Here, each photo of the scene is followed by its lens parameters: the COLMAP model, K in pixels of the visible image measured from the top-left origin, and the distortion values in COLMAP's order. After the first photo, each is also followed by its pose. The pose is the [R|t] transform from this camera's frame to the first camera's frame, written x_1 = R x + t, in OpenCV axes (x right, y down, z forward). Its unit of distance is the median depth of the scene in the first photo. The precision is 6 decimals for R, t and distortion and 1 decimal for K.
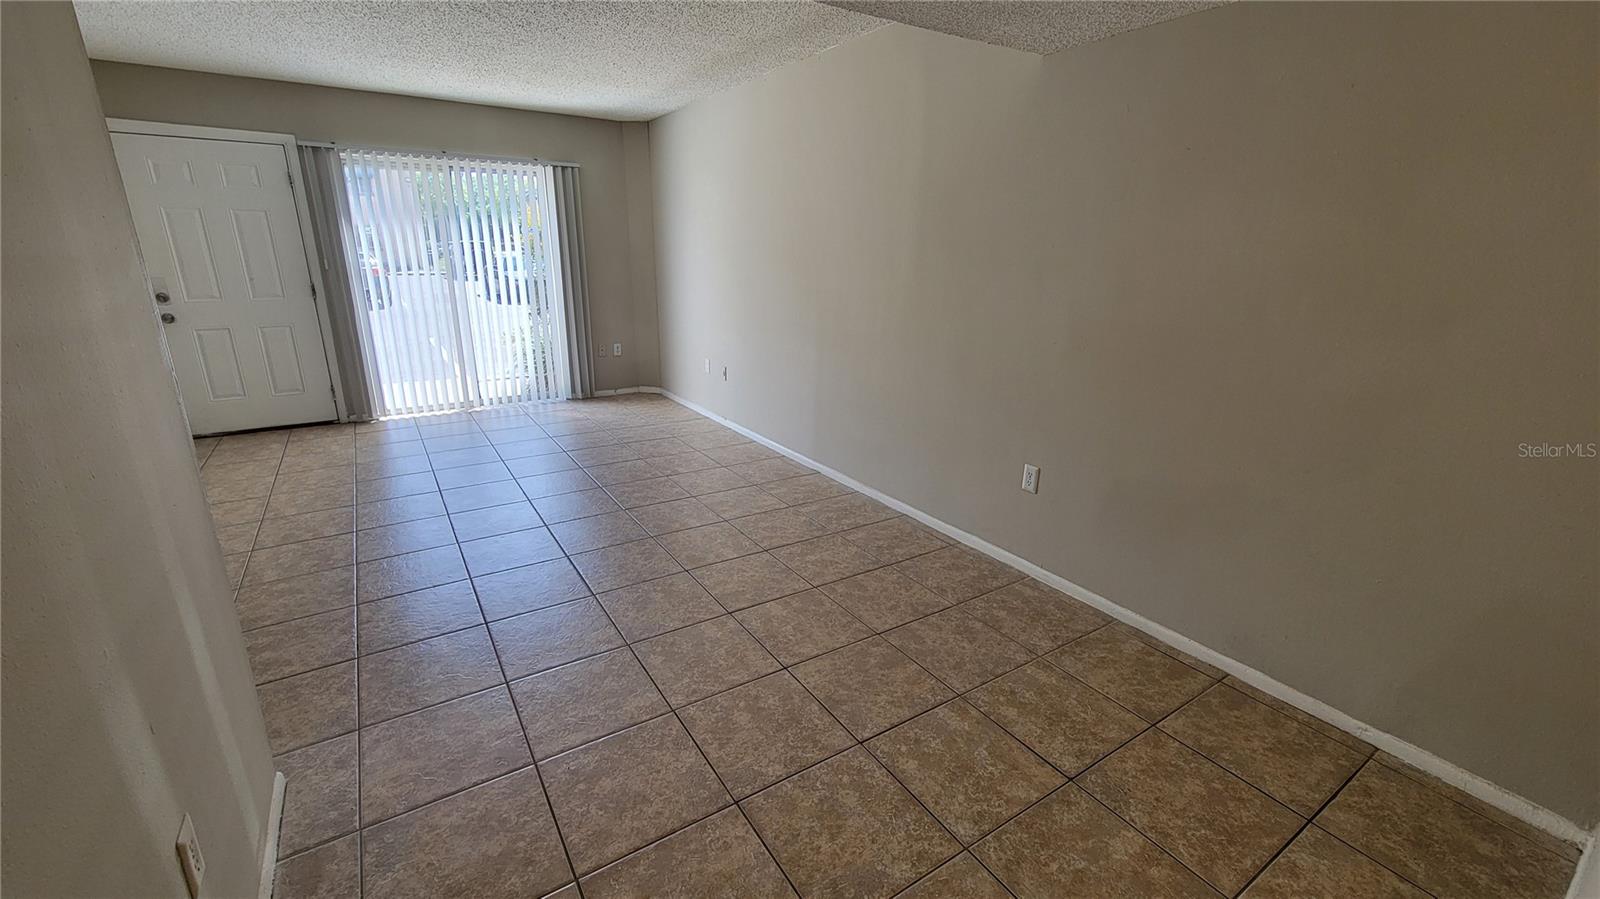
lens RADIAL K [[651.0, 0, 783.5], [0, 651.0, 451.3], [0, 0, 1]] dist [-0.003073, 0.000811]
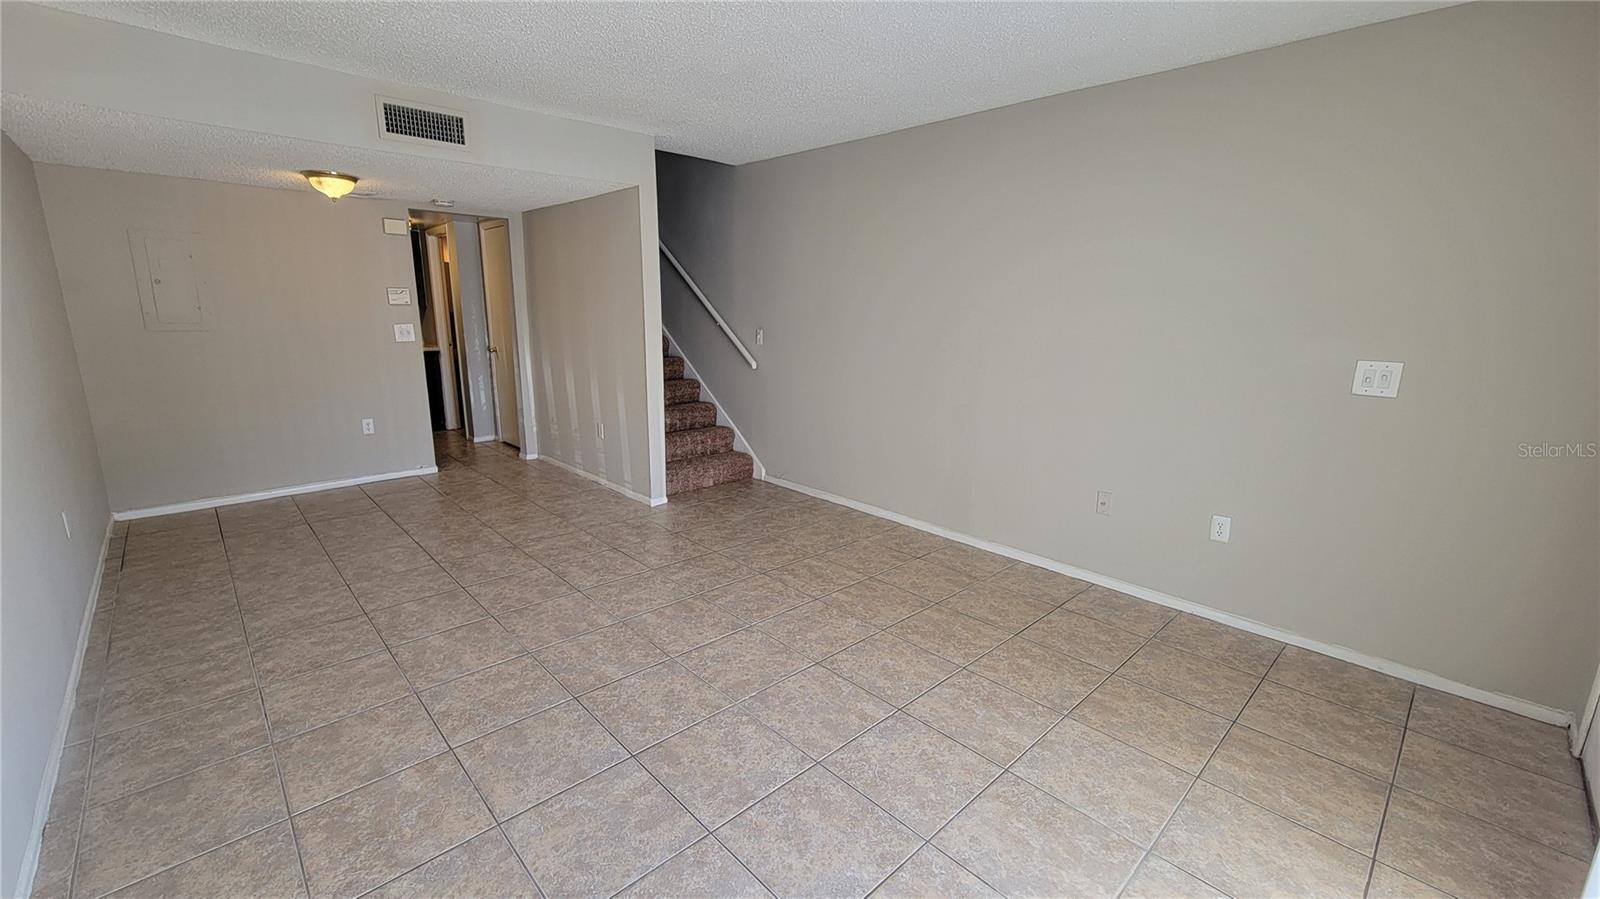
lens RADIAL K [[651.0, 0, 784.8], [0, 651.0, 448.0], [0, 0, 1]] dist [-0.003073, 0.000811]
pose [[-0.982496, 0.008831, -0.186072, -0.343242], [-0.084571, 0.868856, 0.487789, -0.432557], [0.165978, 0.494987, -0.852901, 1.361209]]
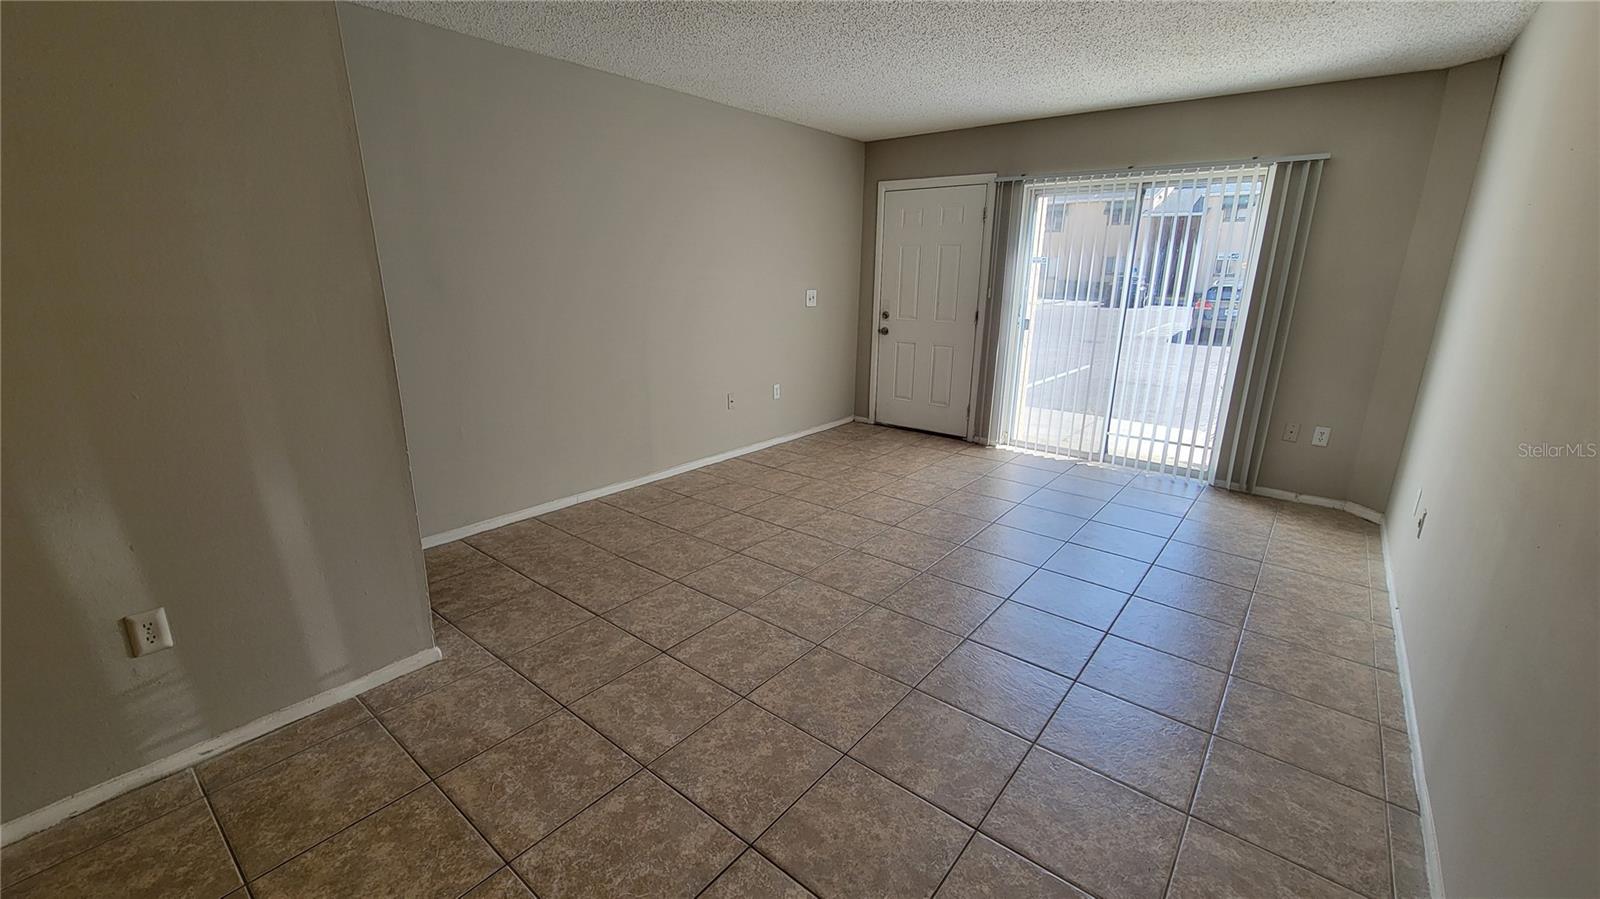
lens RADIAL K [[651.0, 0, 795.1], [0, 651.0, 449.2], [0, 0, 1]] dist [-0.003073, 0.000811]
pose [[0.314737, 0.242718, -0.917621, 0.262391], [-0.287624, 0.945687, 0.151489, -0.140243], [0.904551, 0.216250, 0.367454, 0.455652]]
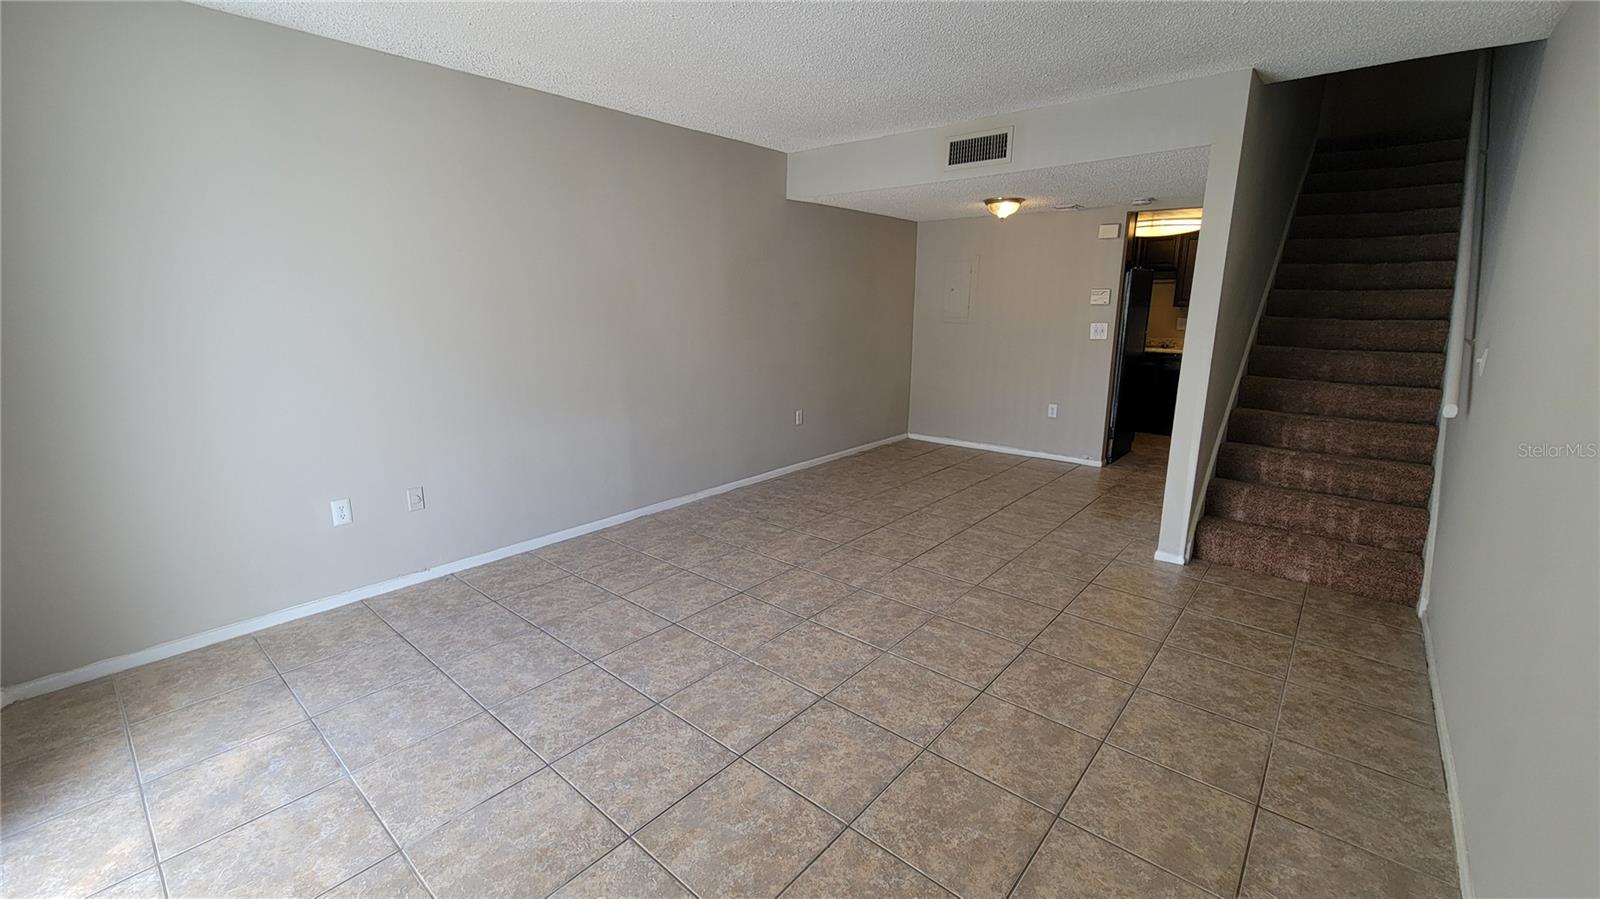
lens RADIAL K [[651.0, 0, 798.5], [0, 651.0, 449.3], [0, 0, 1]] dist [-0.003073, 0.000811]
pose [[-0.294854, -0.231075, 0.927181, -0.960815], [0.276914, 0.908018, 0.314361, -0.324195], [-0.914538, 0.349440, -0.203745, 0.987885]]
